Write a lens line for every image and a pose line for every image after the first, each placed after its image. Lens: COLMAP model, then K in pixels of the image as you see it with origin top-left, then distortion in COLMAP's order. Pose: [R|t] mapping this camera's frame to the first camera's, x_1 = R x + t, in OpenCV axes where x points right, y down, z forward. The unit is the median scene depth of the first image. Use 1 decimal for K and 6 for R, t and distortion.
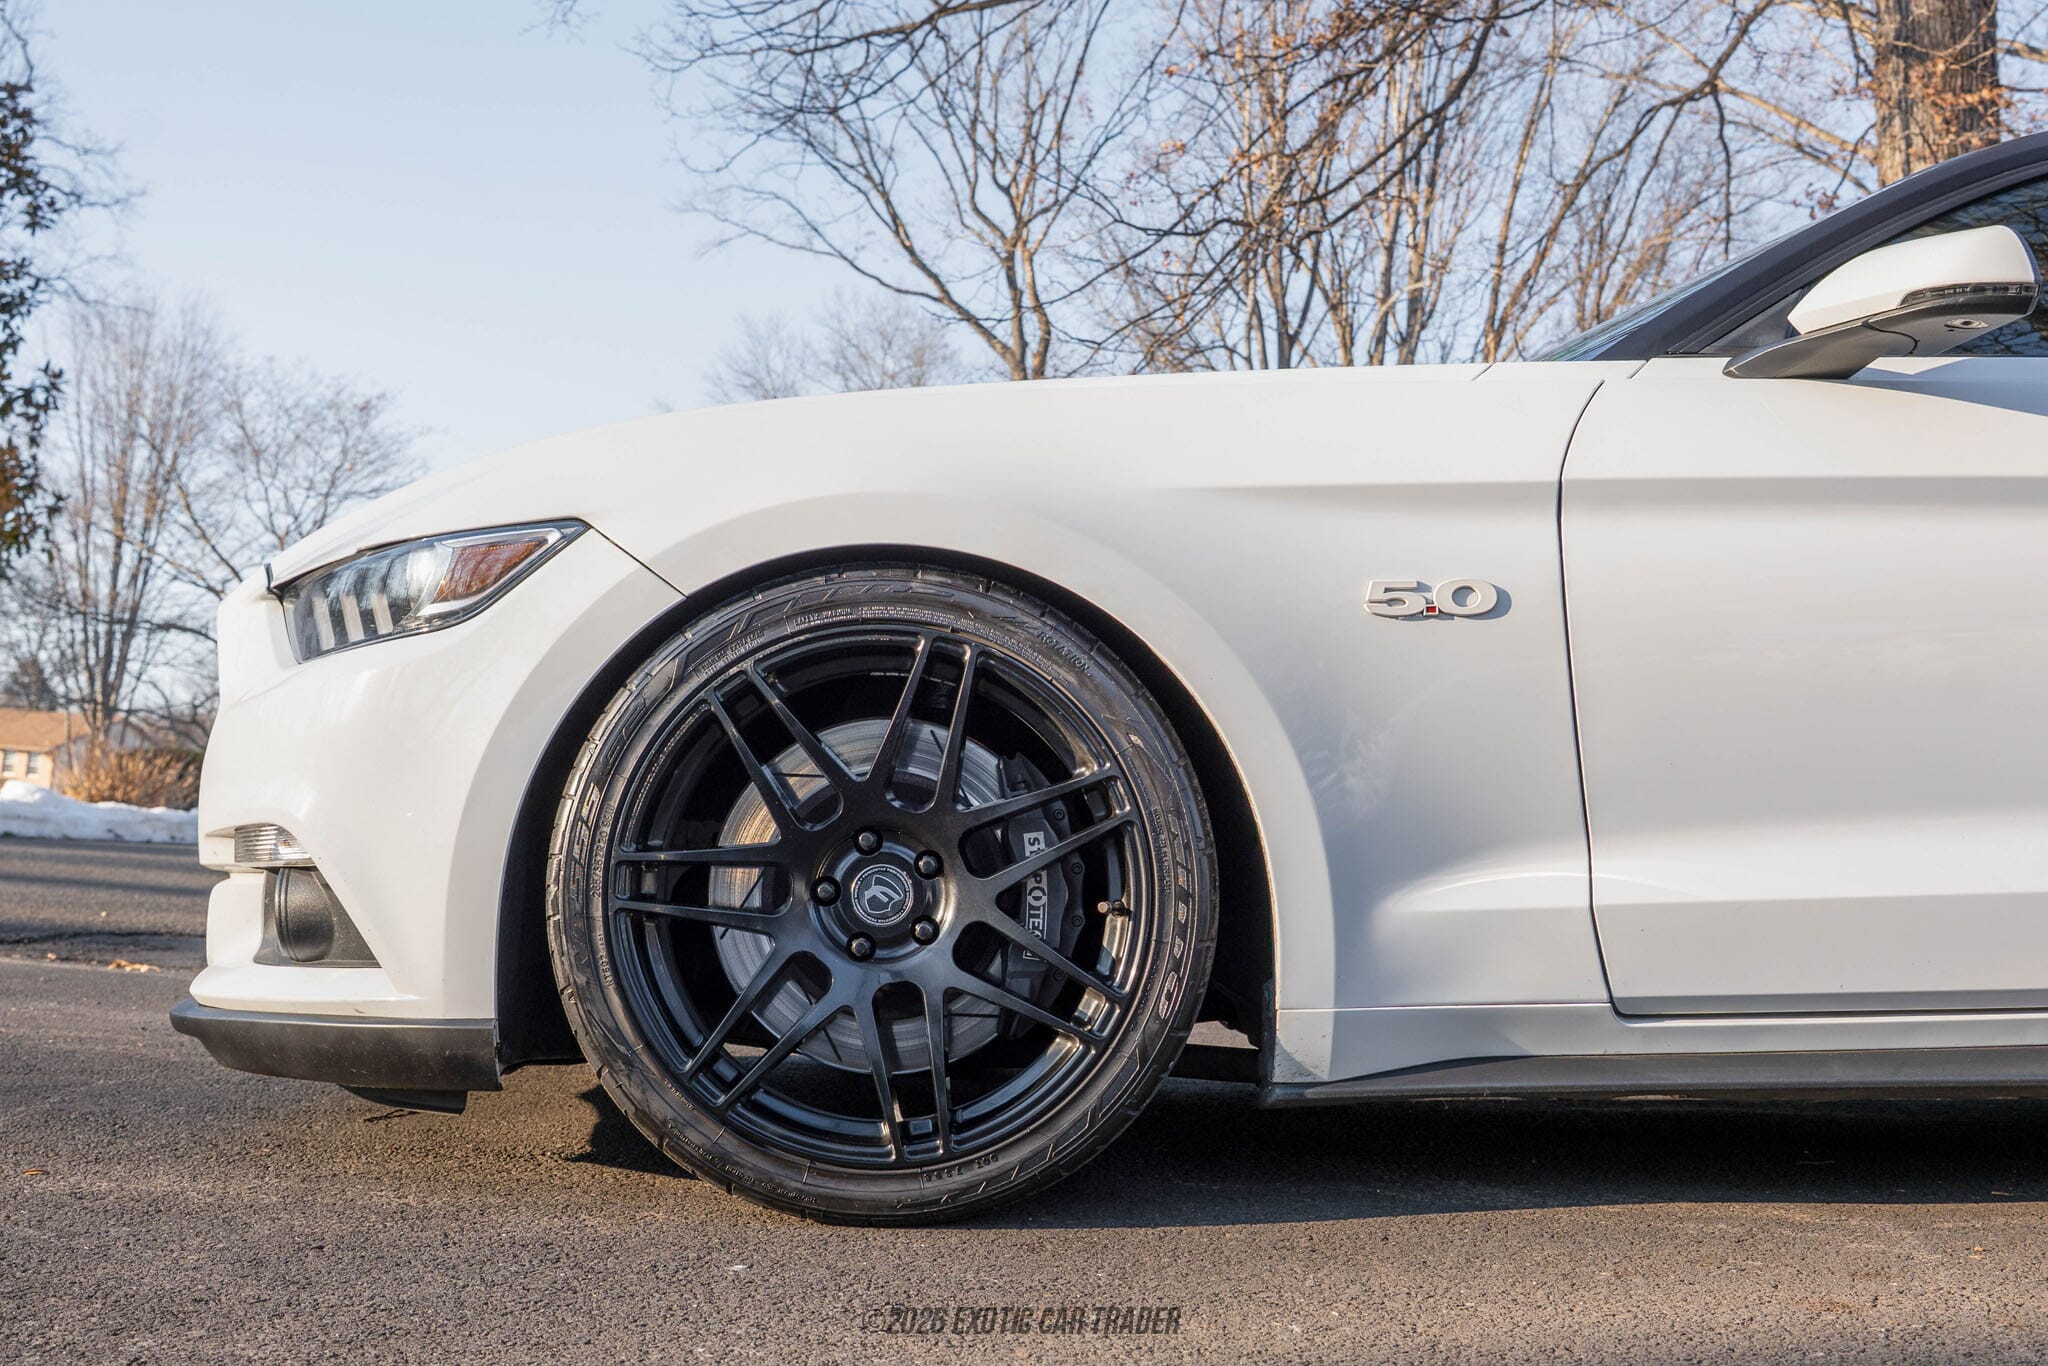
lens RADIAL K [[3808.6, 0, 1024.0], [0, 3808.6, 683.0], [0, 0, 1]] dist [-0.305741, 0.984547]
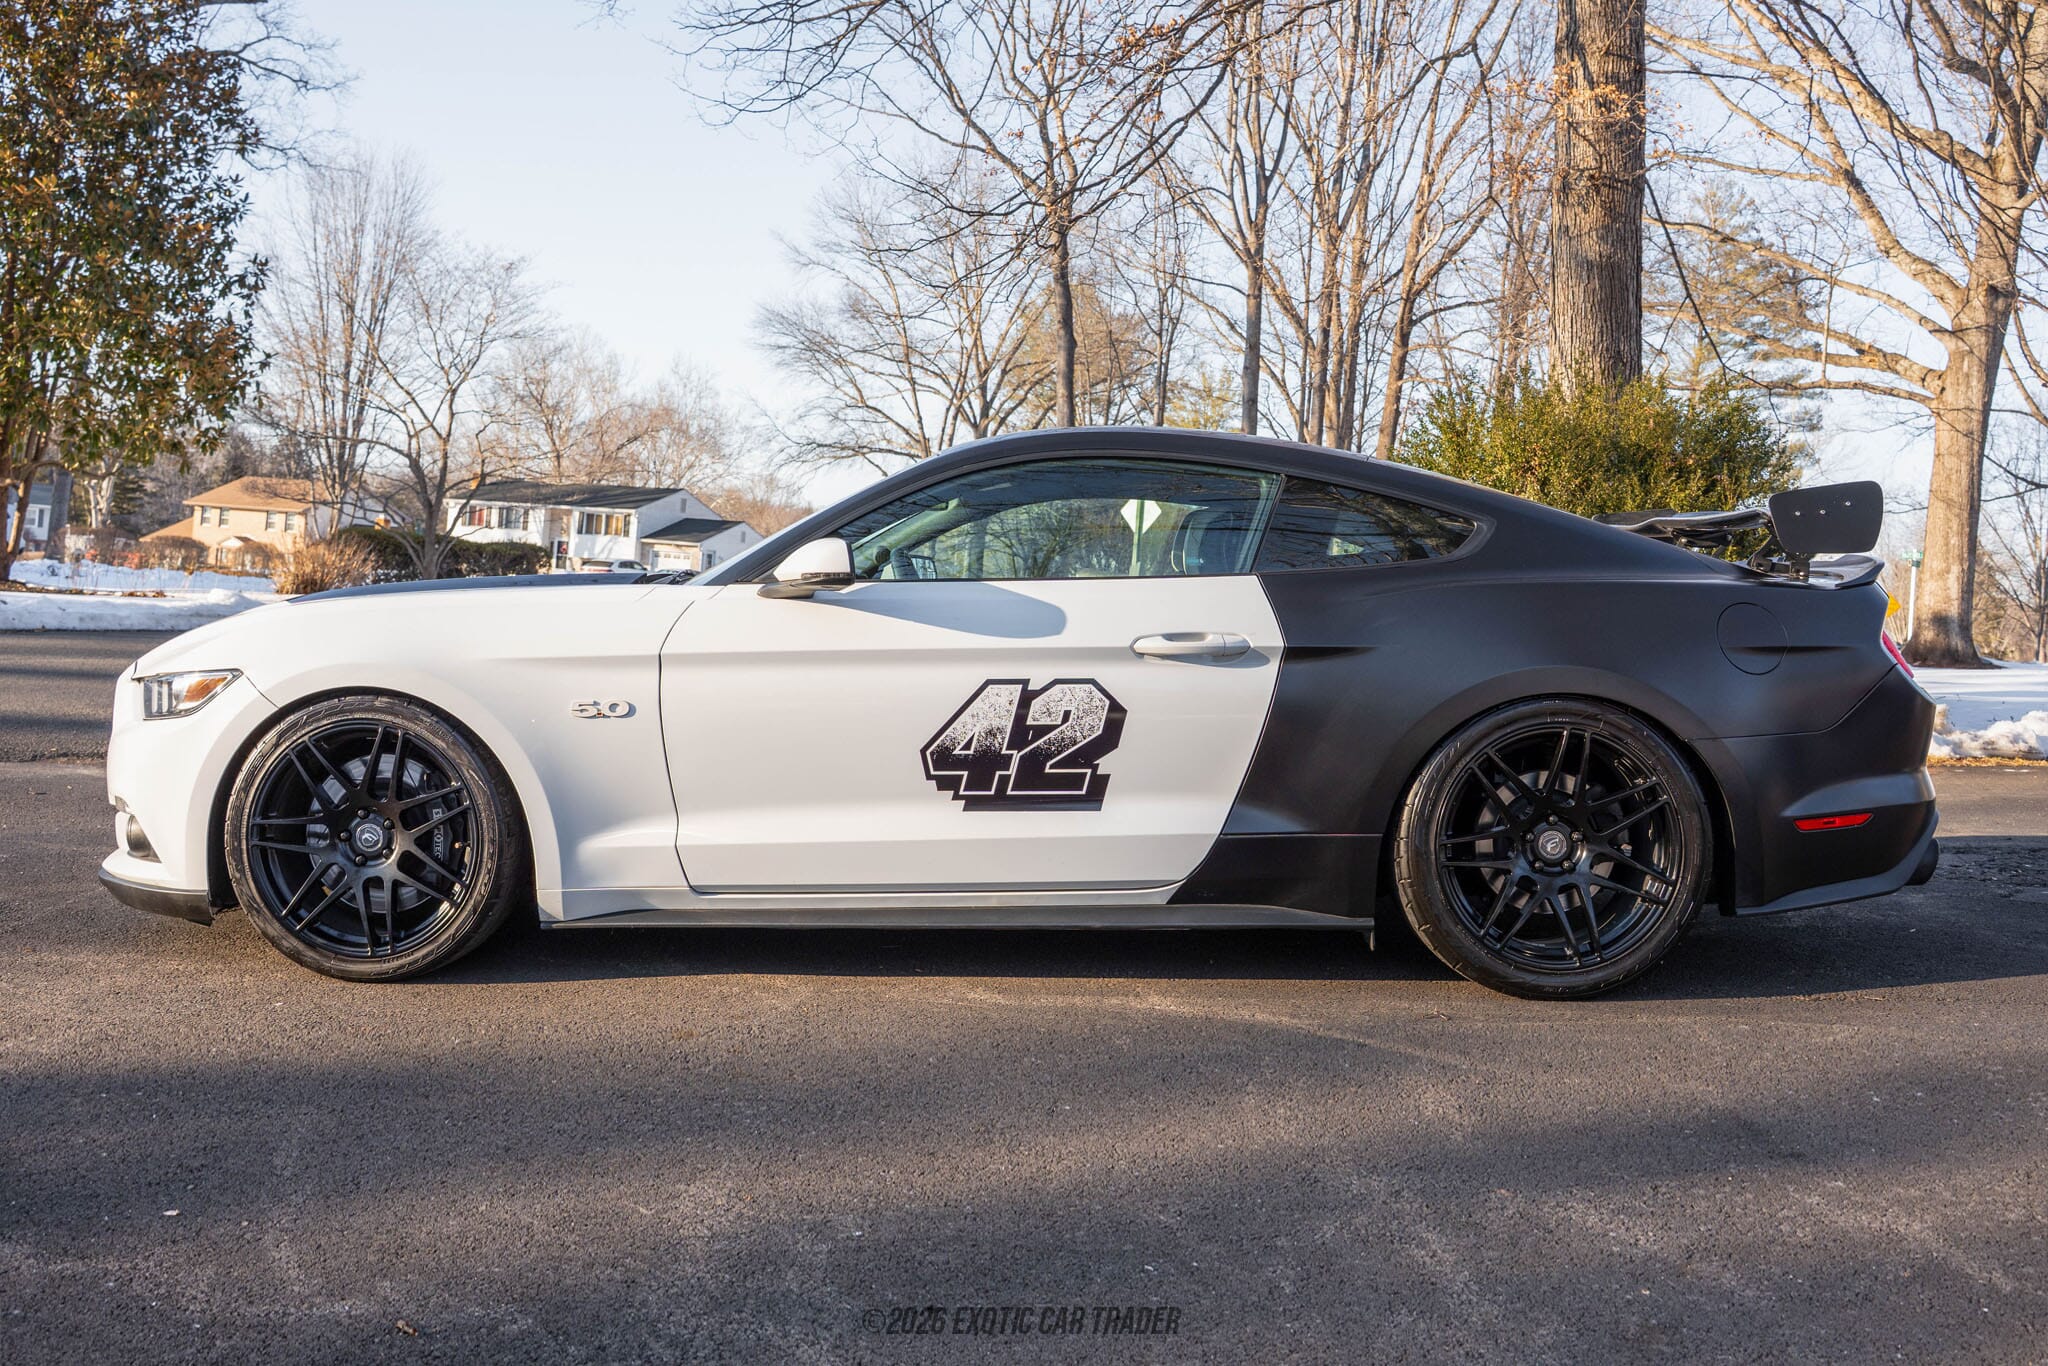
lens RADIAL K [[3808.6, 0, 1024.0], [0, 3808.6, 683.0], [0, 0, 1]] dist [-0.305741, 0.984547]
pose [[0.994087, 0.000568, -0.108586, 0.569199], [0.010718, 0.994589, 0.103329, -0.252654], [0.108057, -0.103882, 0.988702, -1.123653]]
